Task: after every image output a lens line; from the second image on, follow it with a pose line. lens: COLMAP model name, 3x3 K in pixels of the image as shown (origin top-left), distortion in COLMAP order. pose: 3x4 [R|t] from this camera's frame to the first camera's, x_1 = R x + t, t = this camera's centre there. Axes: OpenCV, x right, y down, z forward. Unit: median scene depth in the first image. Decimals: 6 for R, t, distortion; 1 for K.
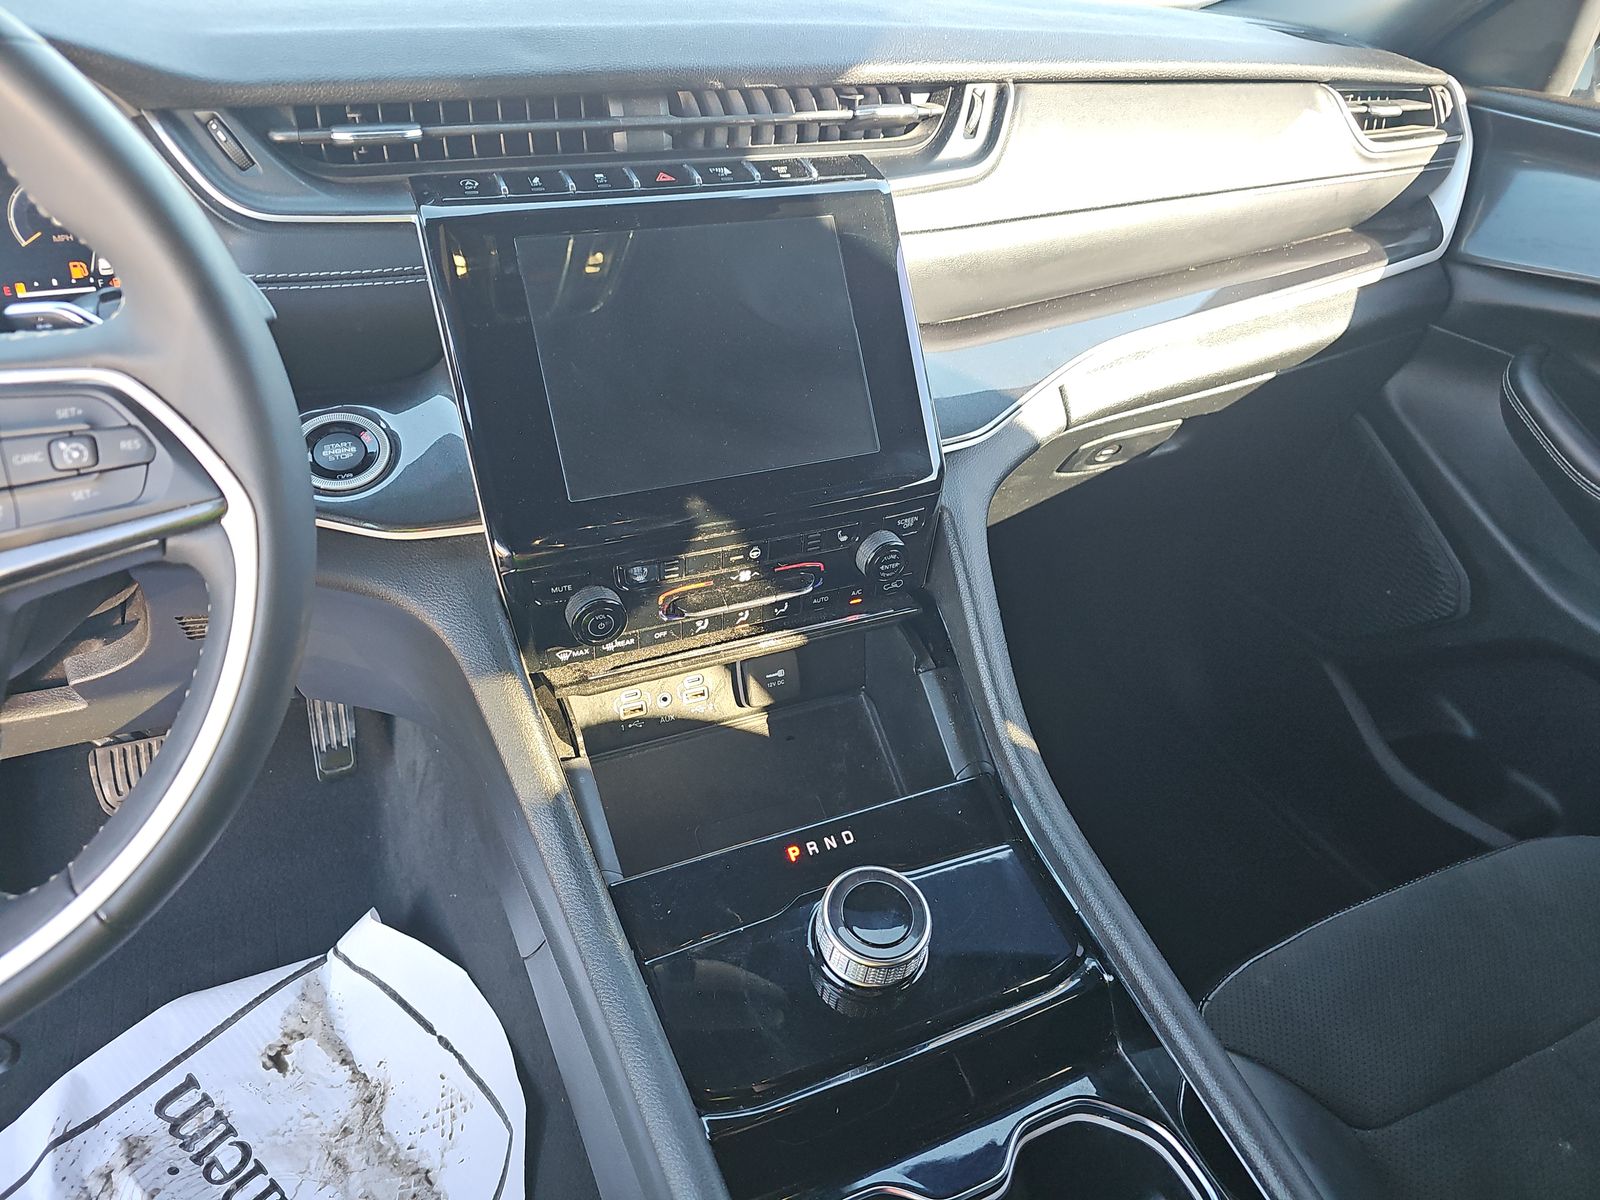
lens RADIAL K [[1060.9, 0, 800.0], [0, 1060.9, 600.0], [0, 0, 1]] dist [0.072638, -0.074279]
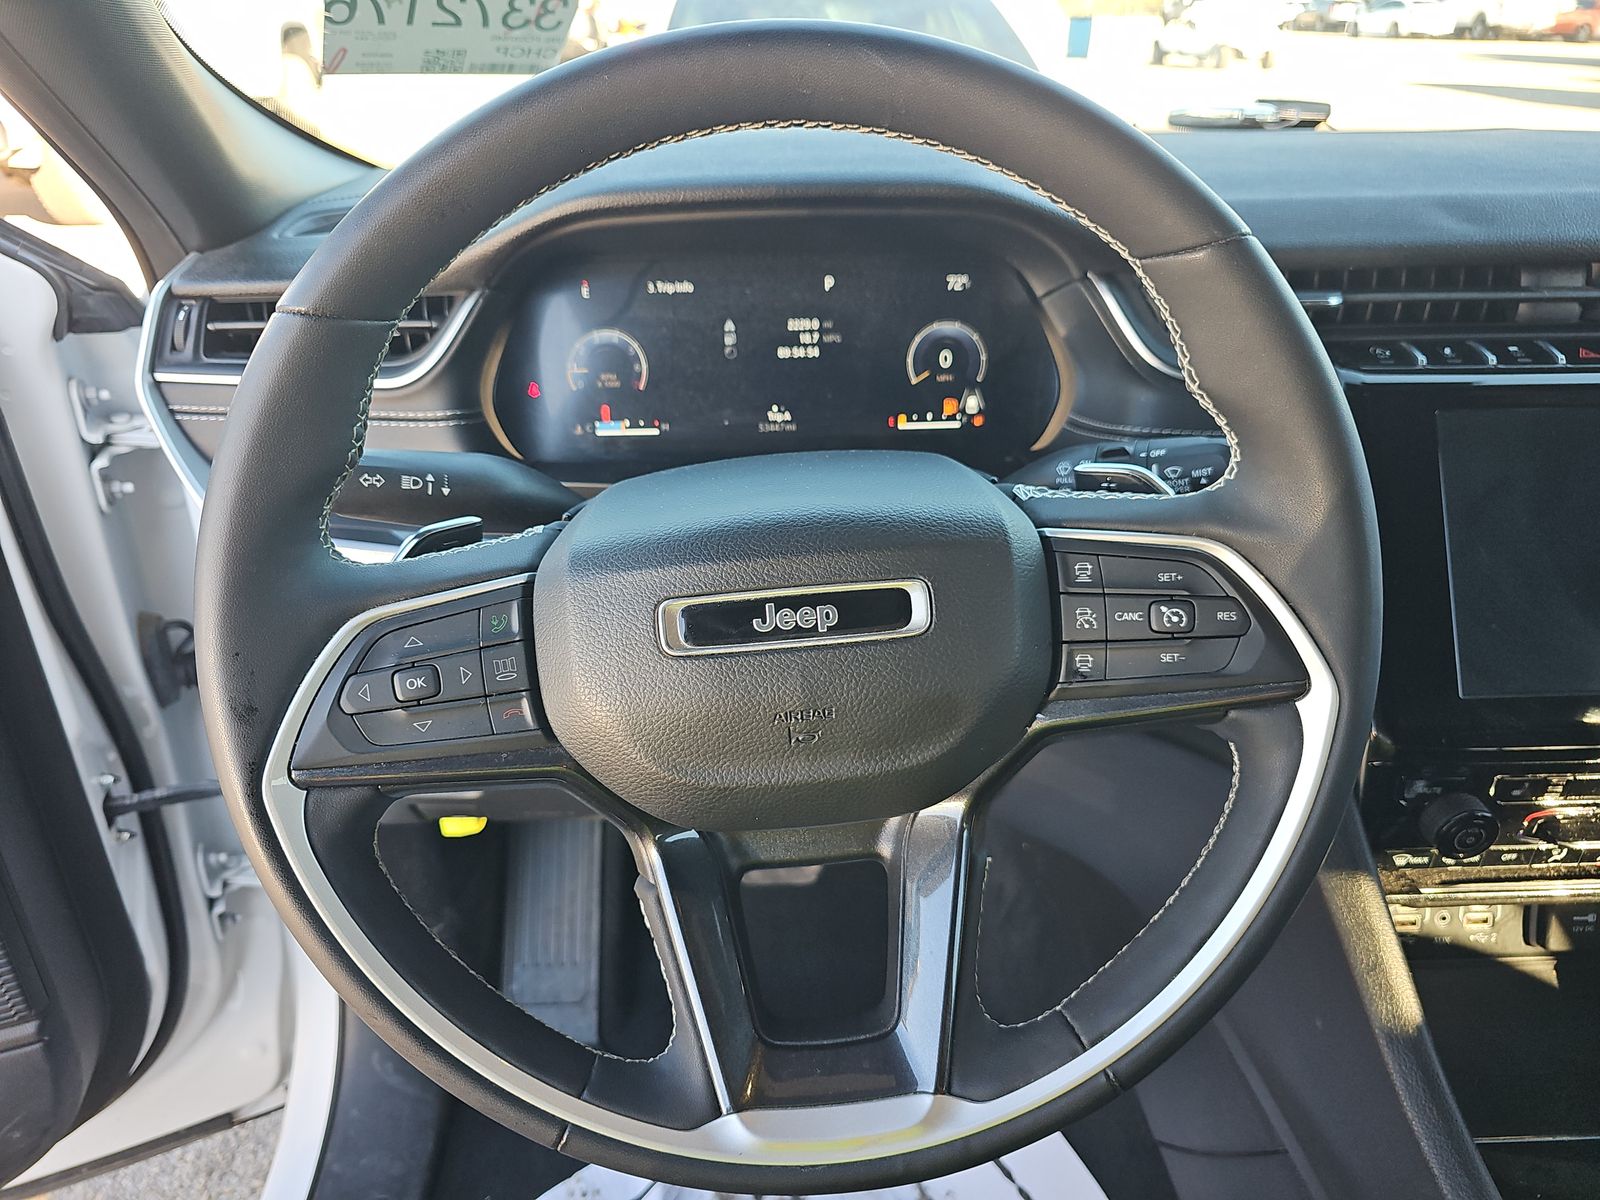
lens RADIAL K [[1060.9, 0, 800.0], [0, 1060.9, 600.0], [0, 0, 1]] dist [0.072638, -0.074279]
pose [[0.931171, 0.144207, -0.334849, -0.431363], [-0.175574, 0.982304, -0.065205, -0.015490], [0.319521, 0.119508, 0.940013, -0.044122]]
